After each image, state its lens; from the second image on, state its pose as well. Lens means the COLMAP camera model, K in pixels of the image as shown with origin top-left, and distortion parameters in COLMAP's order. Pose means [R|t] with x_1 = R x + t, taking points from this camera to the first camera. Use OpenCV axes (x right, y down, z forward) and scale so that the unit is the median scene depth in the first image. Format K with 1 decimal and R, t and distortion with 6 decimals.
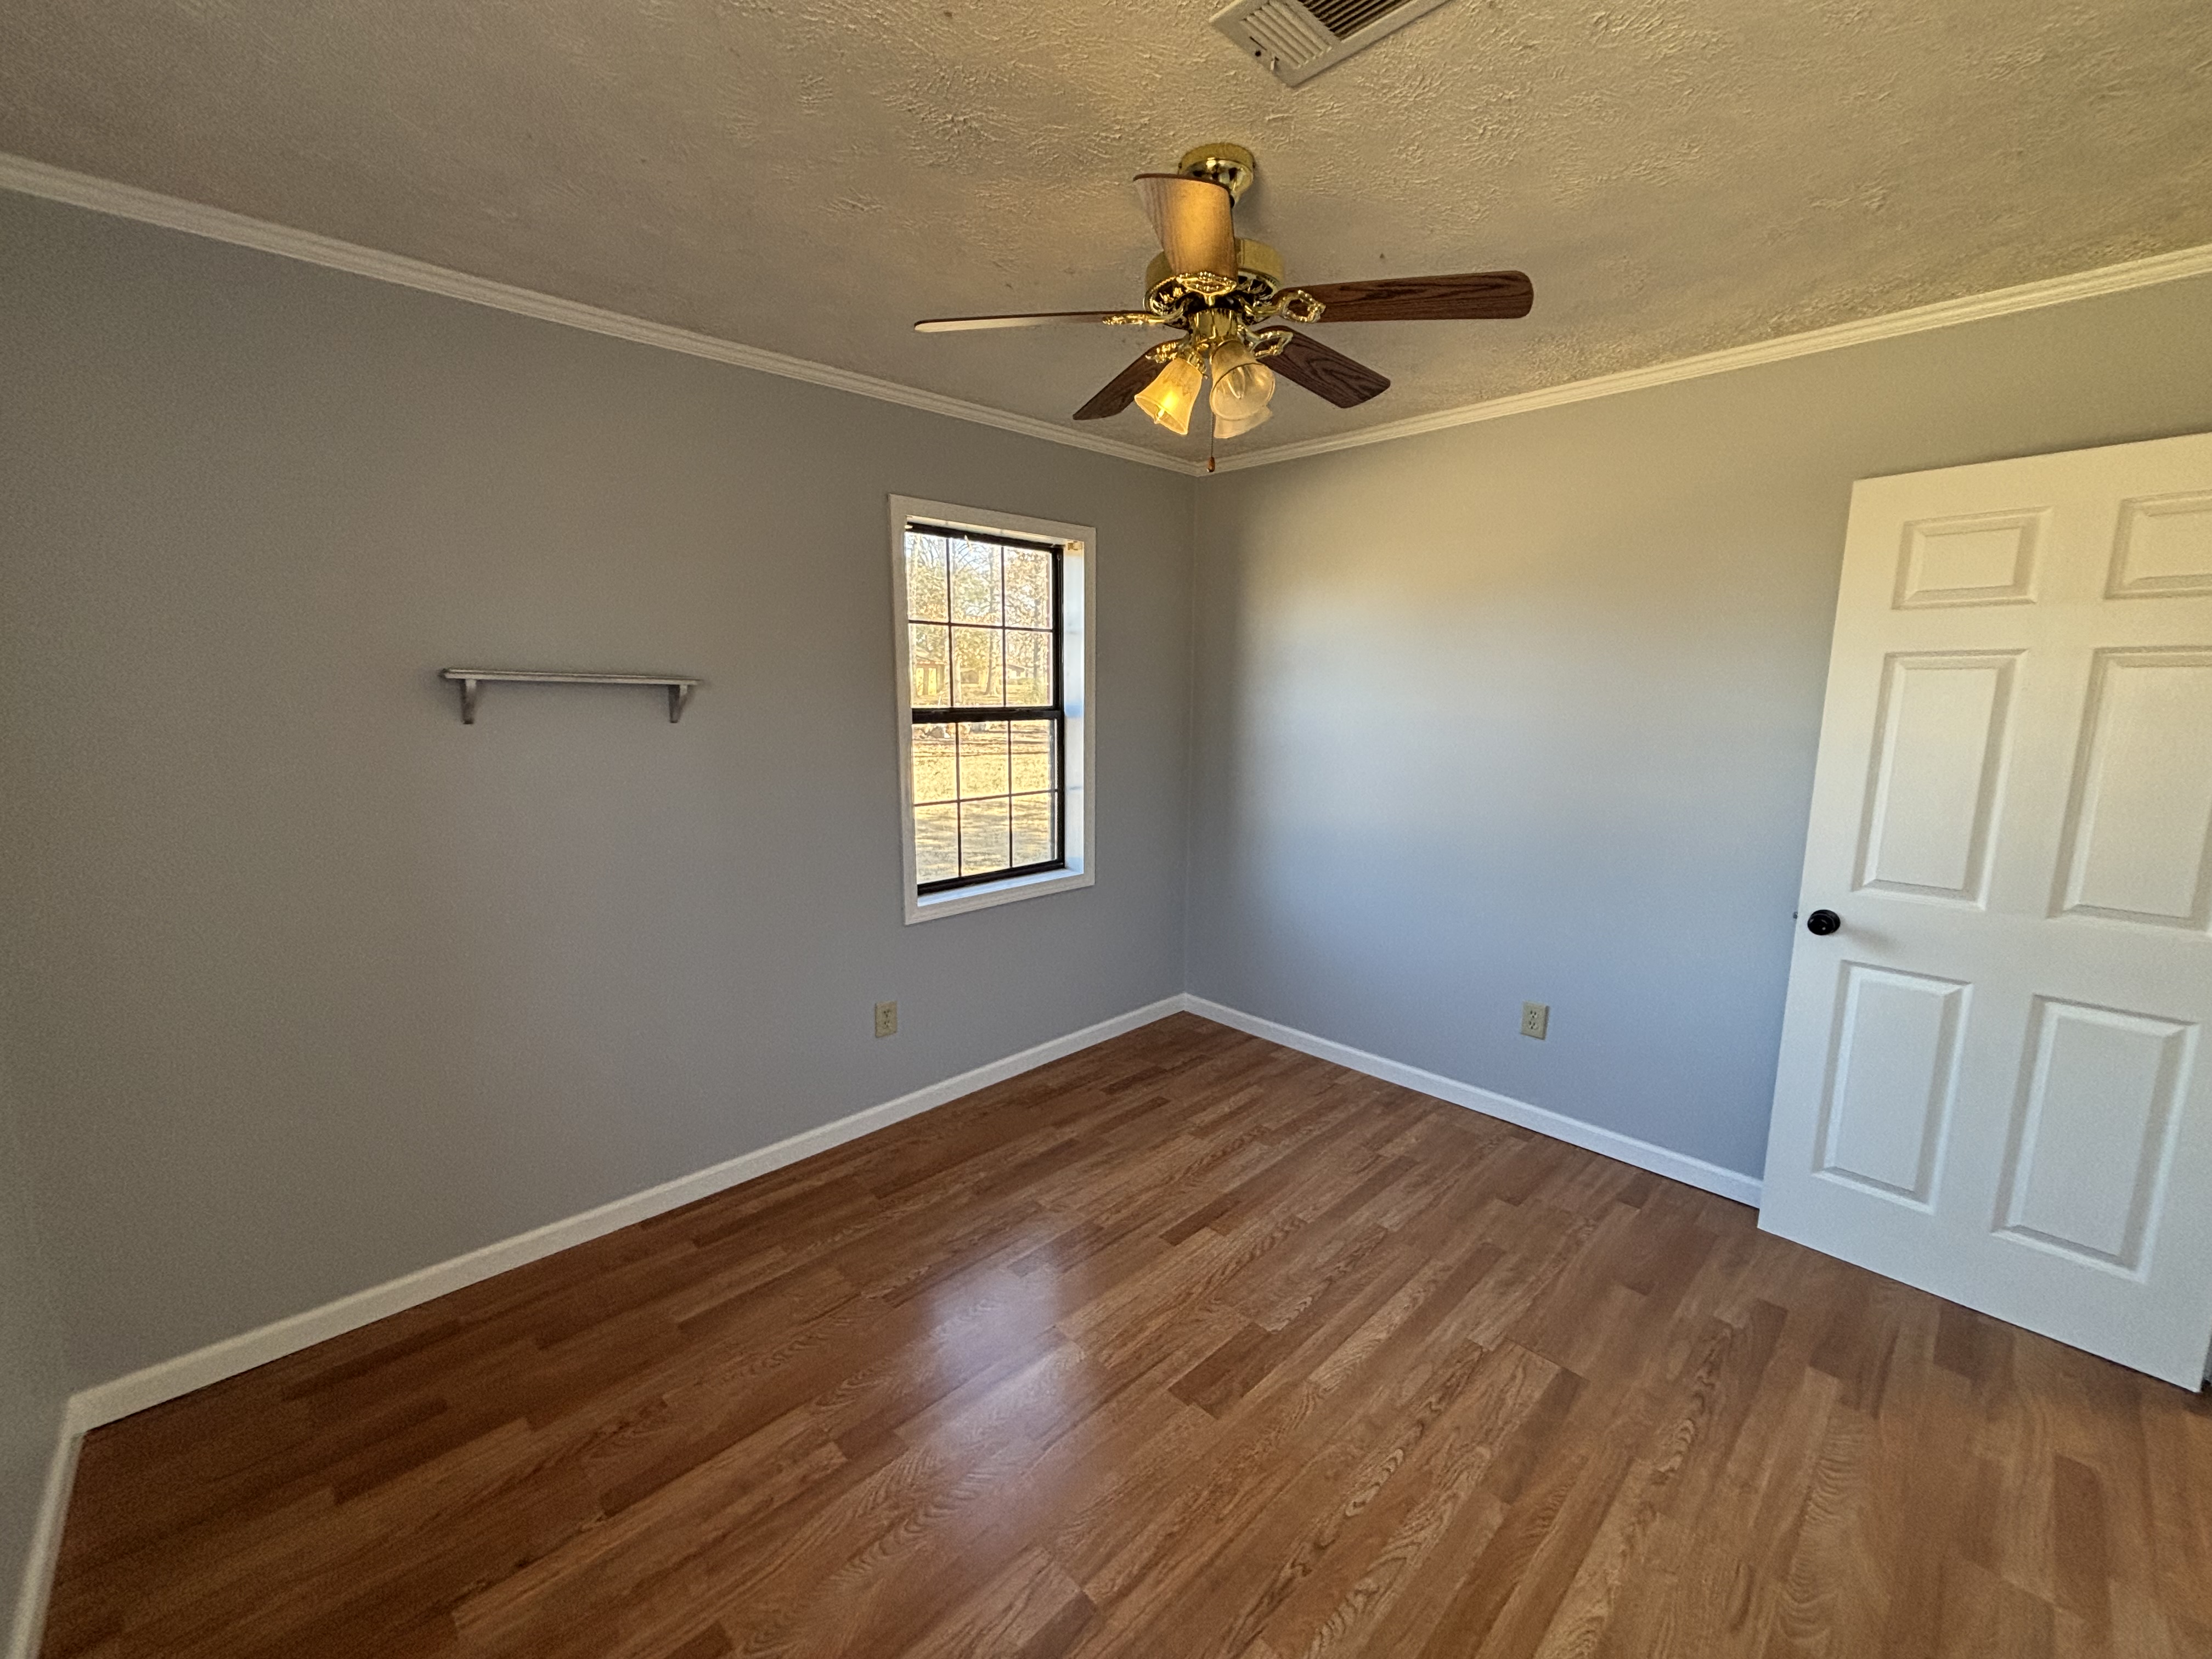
lens RADIAL K [[893.0, 0, 1114.2], [0, 893.0, 828.6], [0, 0, 1]] dist [-0.001938, 0.000016]
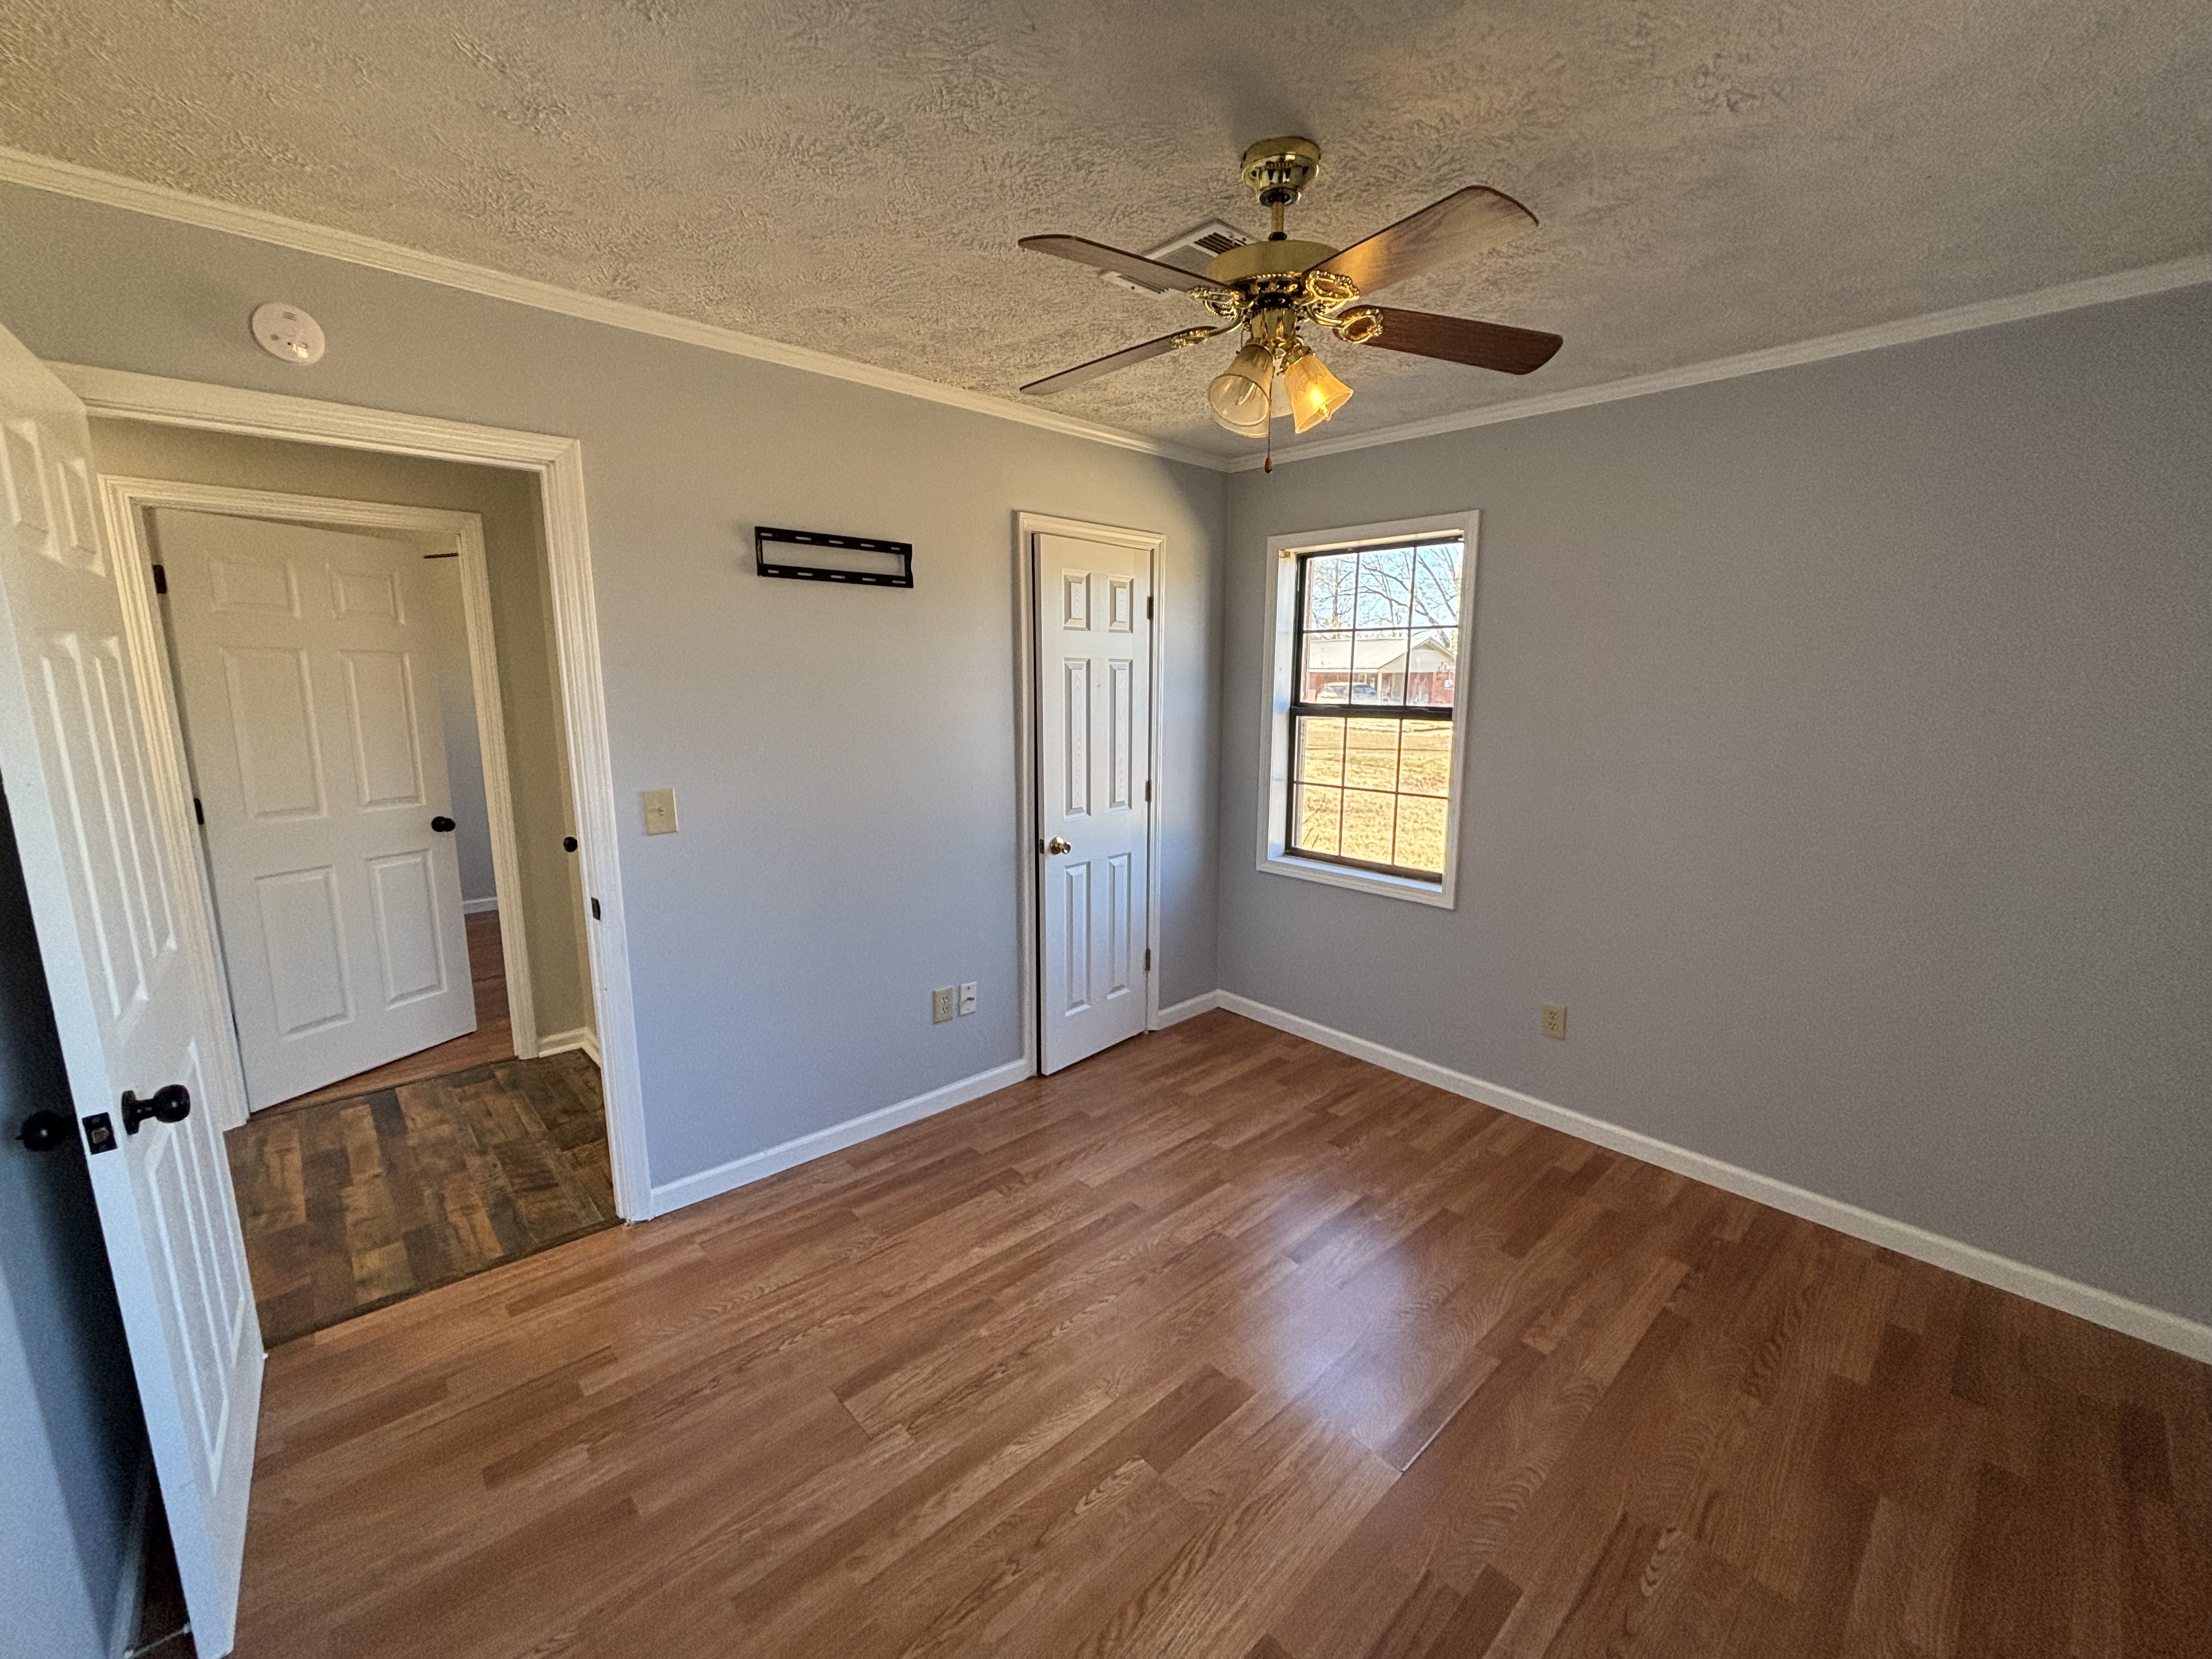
lens RADIAL K [[893.0, 0, 1105.5], [0, 893.0, 828.5], [0, 0, 1]] dist [-0.001938, 0.000016]
pose [[-0.999378, -0.016941, 0.030922, 0.204870], [-0.005491, 0.941093, 0.338102, -0.297512], [-0.034828, 0.337722, -0.940601, 1.692485]]
